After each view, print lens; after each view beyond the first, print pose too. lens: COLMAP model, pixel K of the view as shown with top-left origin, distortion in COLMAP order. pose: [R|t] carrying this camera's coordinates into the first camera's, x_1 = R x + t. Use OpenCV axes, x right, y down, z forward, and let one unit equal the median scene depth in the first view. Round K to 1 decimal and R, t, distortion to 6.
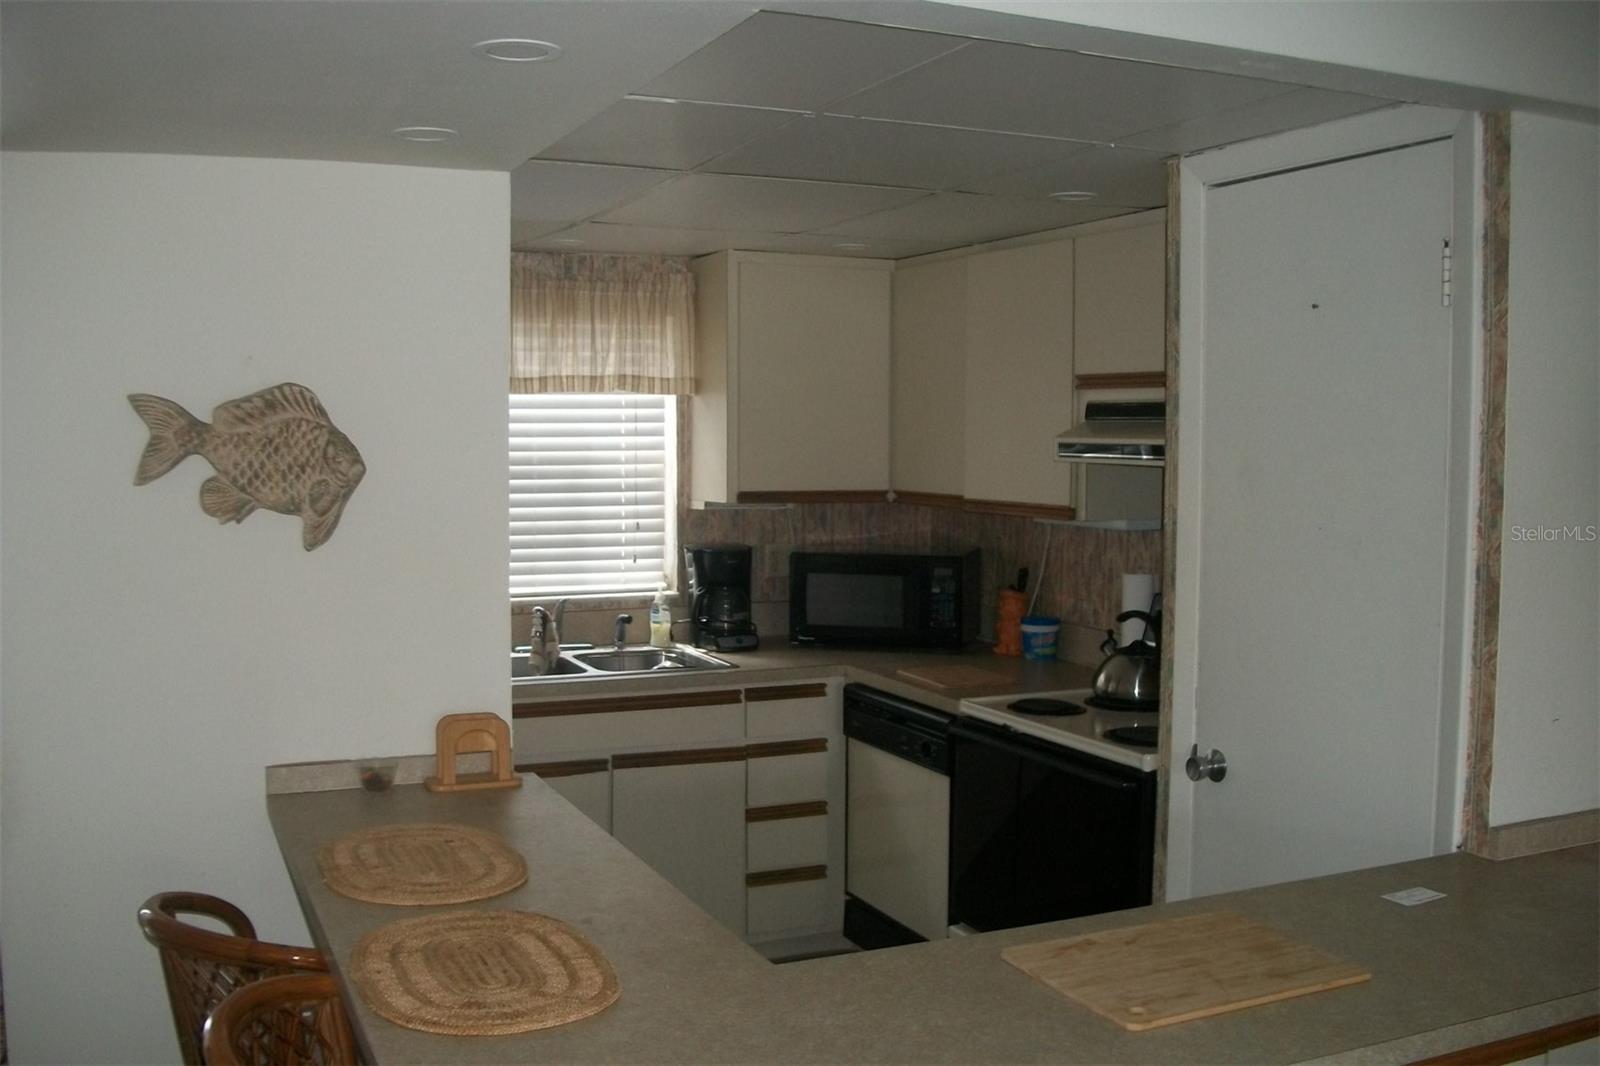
lens RADIAL K [[1520.7, 0, 800.0], [0, 1520.7, 533.0], [0, 0, 1]] dist [-0.152747, 0.067409]
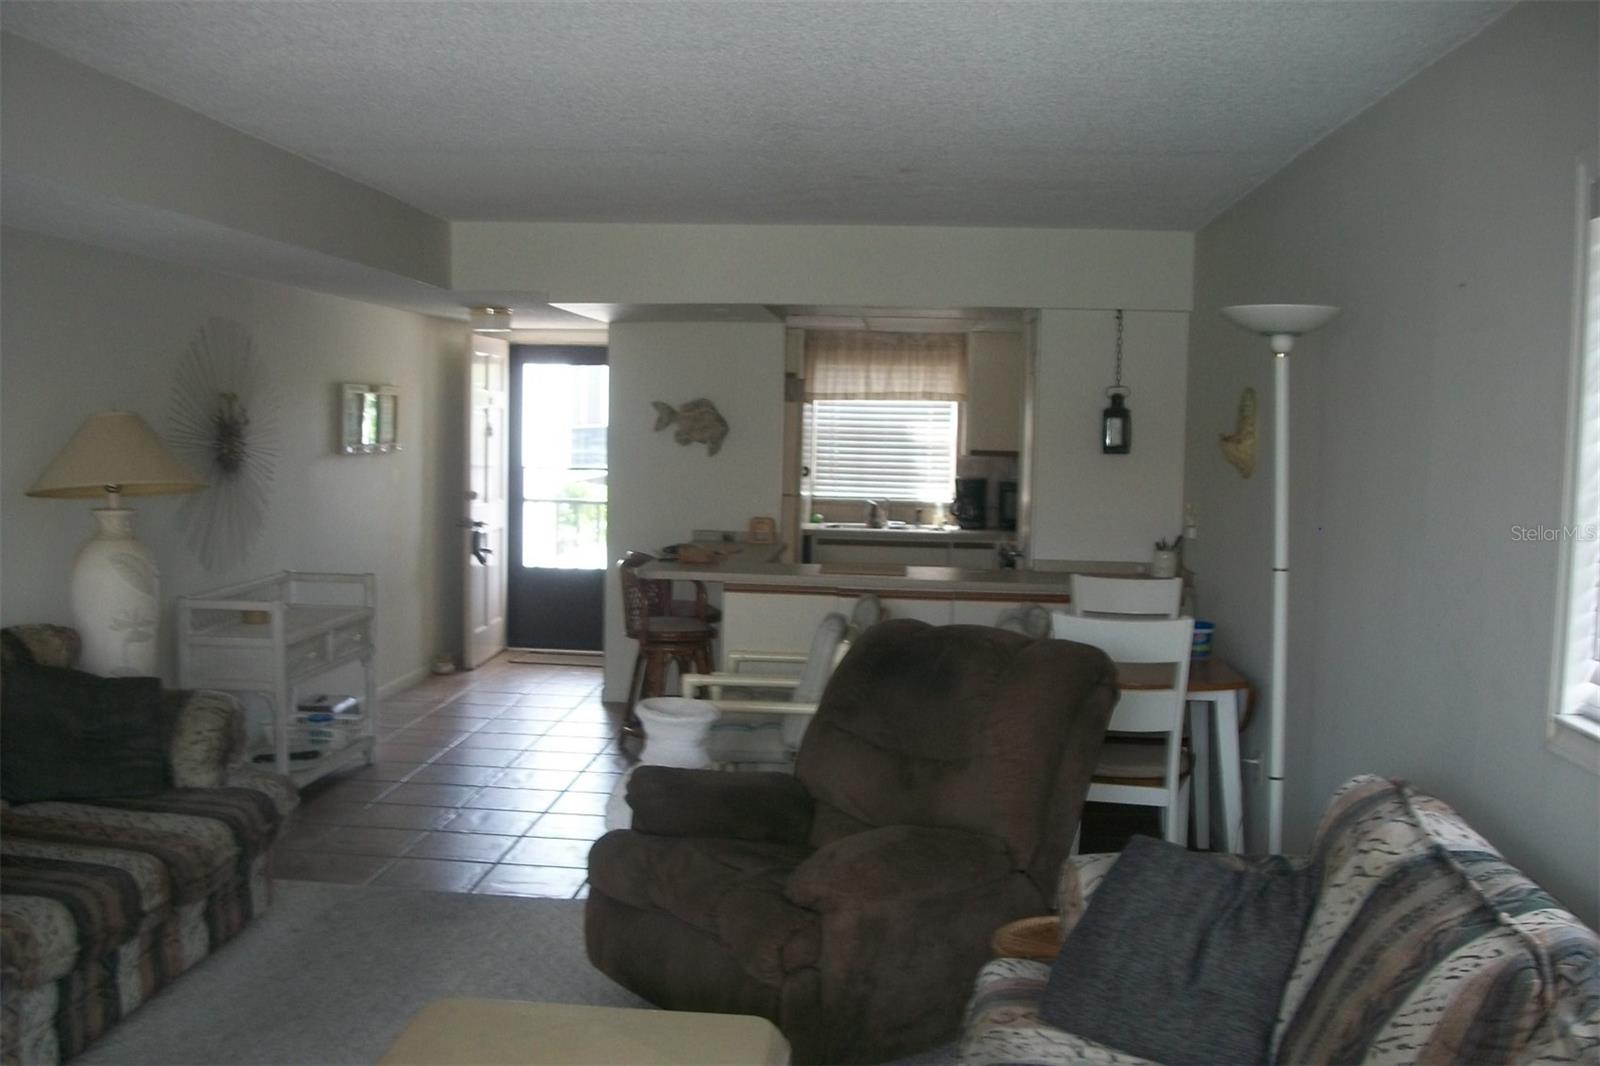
lens RADIAL K [[1536.2, 0, 784.2], [0, 1536.2, 535.1], [0, 0, 1]] dist [-0.123400, 0.000745]
pose [[0.872777, 0.050233, -0.485527, 0.733239], [-0.047897, 0.998704, 0.017227, 0.062312], [0.485763, 0.008220, 0.874052, -0.898073]]
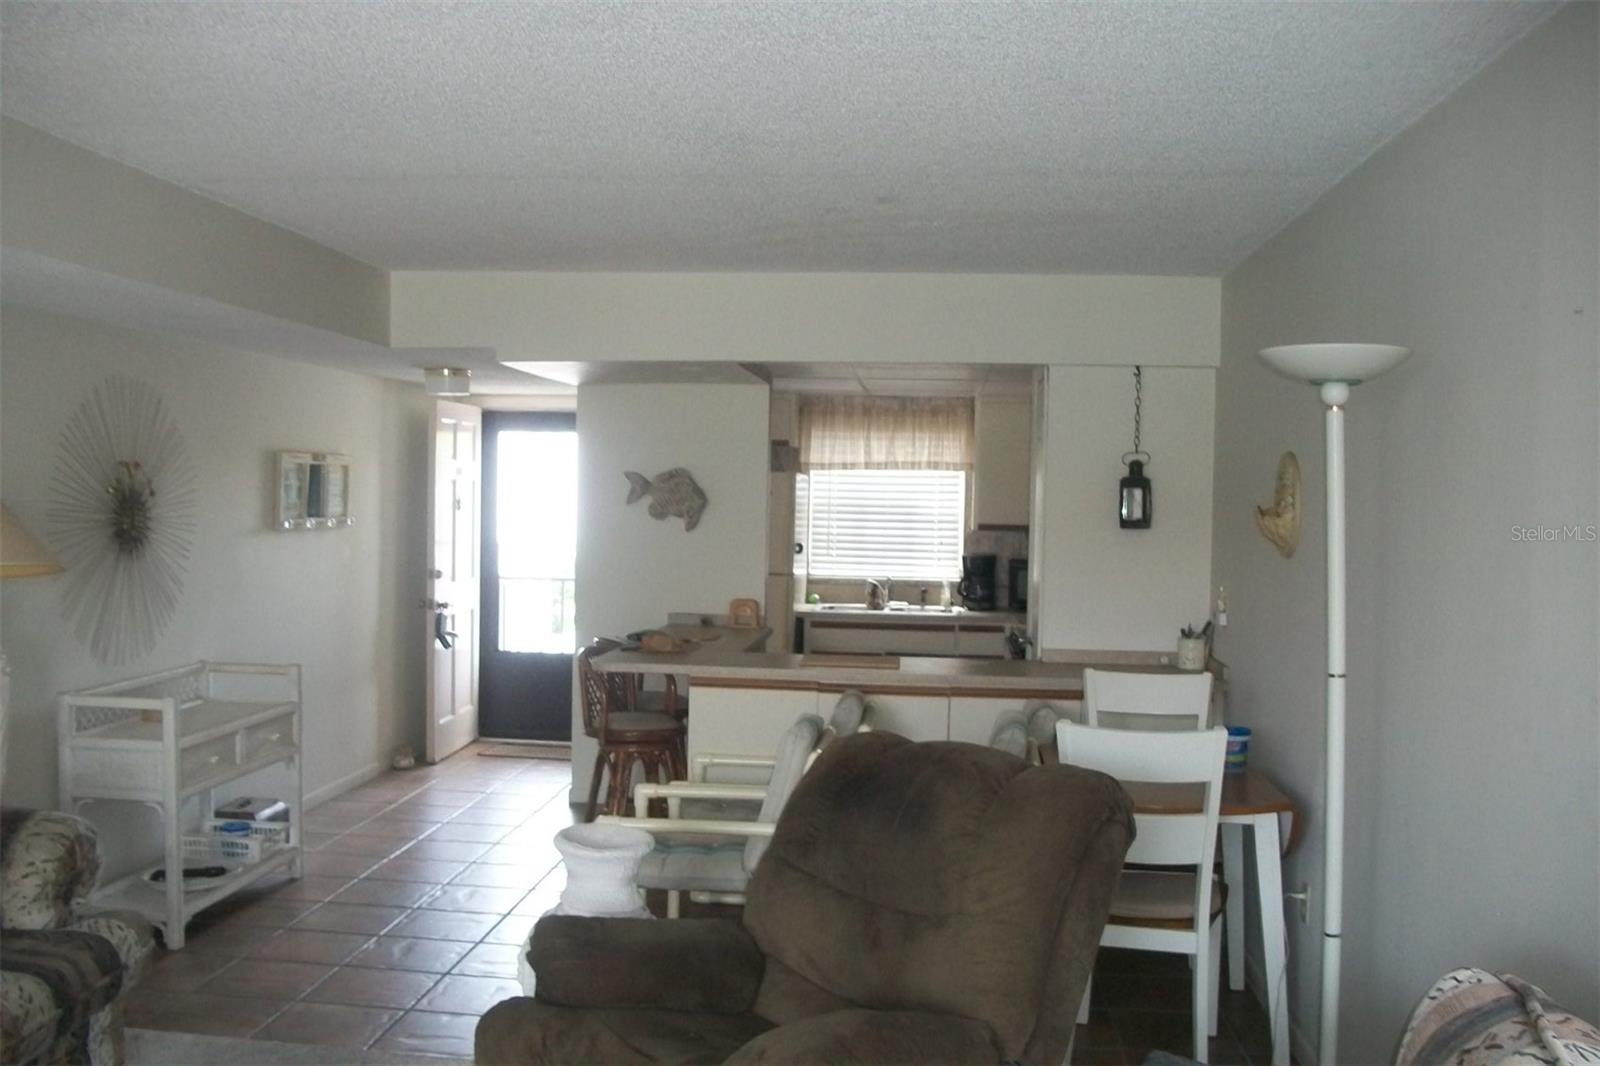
lens RADIAL K [[1520.7, 0, 800.0], [0, 1520.7, 533.0], [0, 0, 1]] dist [-0.152747, 0.067409]
pose [[0.868336, 0.025578, -0.495316, 0.682406], [-0.046920, 0.998427, -0.030697, 0.050469], [0.493751, 0.049896, 0.868171, -0.713909]]
